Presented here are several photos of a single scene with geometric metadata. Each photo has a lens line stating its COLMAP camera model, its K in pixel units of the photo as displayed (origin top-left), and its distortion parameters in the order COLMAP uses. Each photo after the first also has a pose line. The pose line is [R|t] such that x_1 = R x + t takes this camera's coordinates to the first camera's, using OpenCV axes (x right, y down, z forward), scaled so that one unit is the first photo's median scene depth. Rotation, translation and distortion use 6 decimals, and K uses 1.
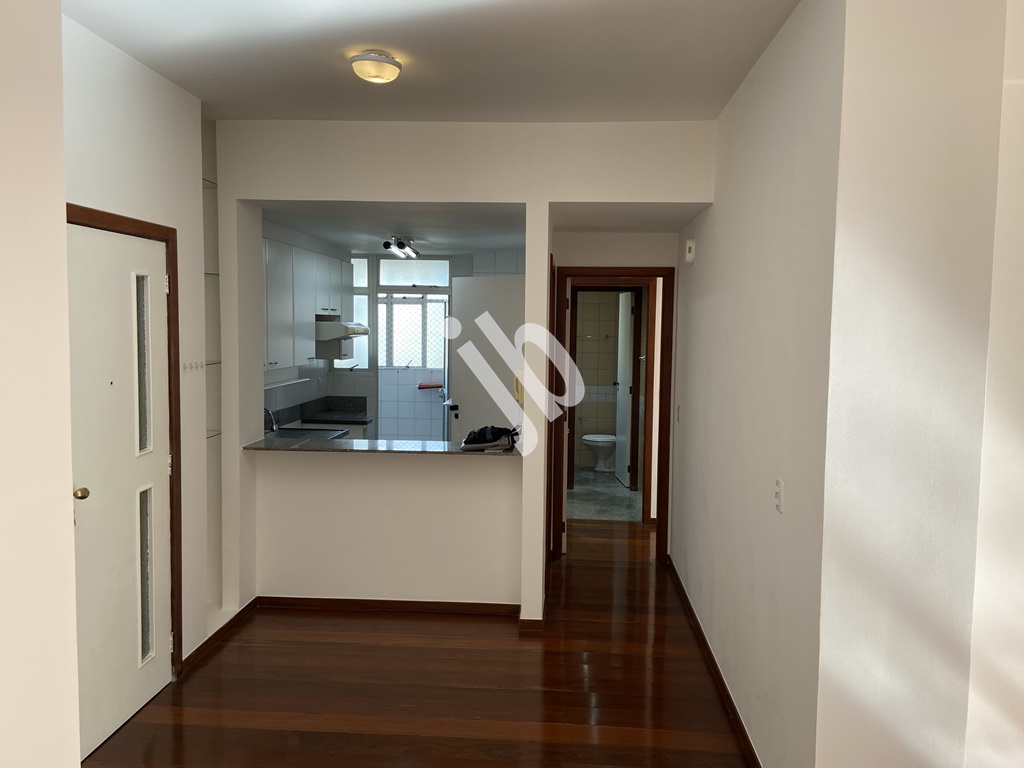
lens RADIAL K [[786.2, 0, 507.8], [0, 786.2, 385.1], [0, 0, 1]] dist [0.087010, -0.124359]
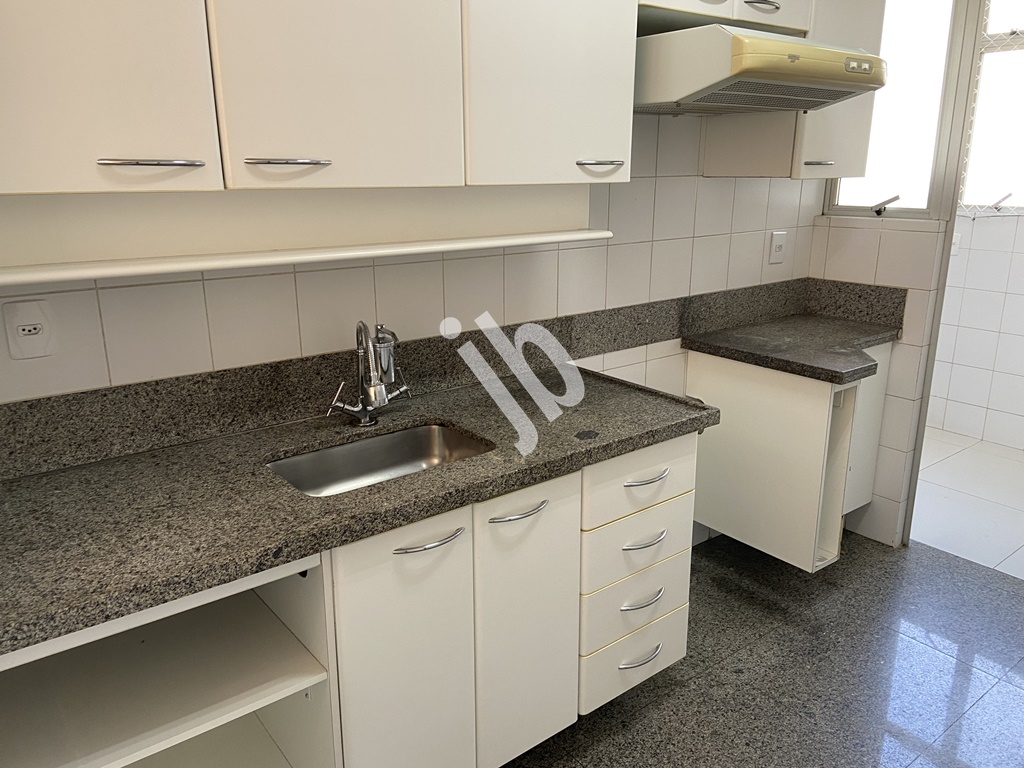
lens RADIAL K [[786.2, 0, 513.1], [0, 786.2, 378.5], [0, 0, 1]] dist [0.087010, -0.124359]
pose [[0.668009, 0.179631, -0.722147, -0.035162], [-0.045798, 0.978513, 0.201037, -0.012414], [0.742742, -0.101222, 0.661882, 0.741903]]
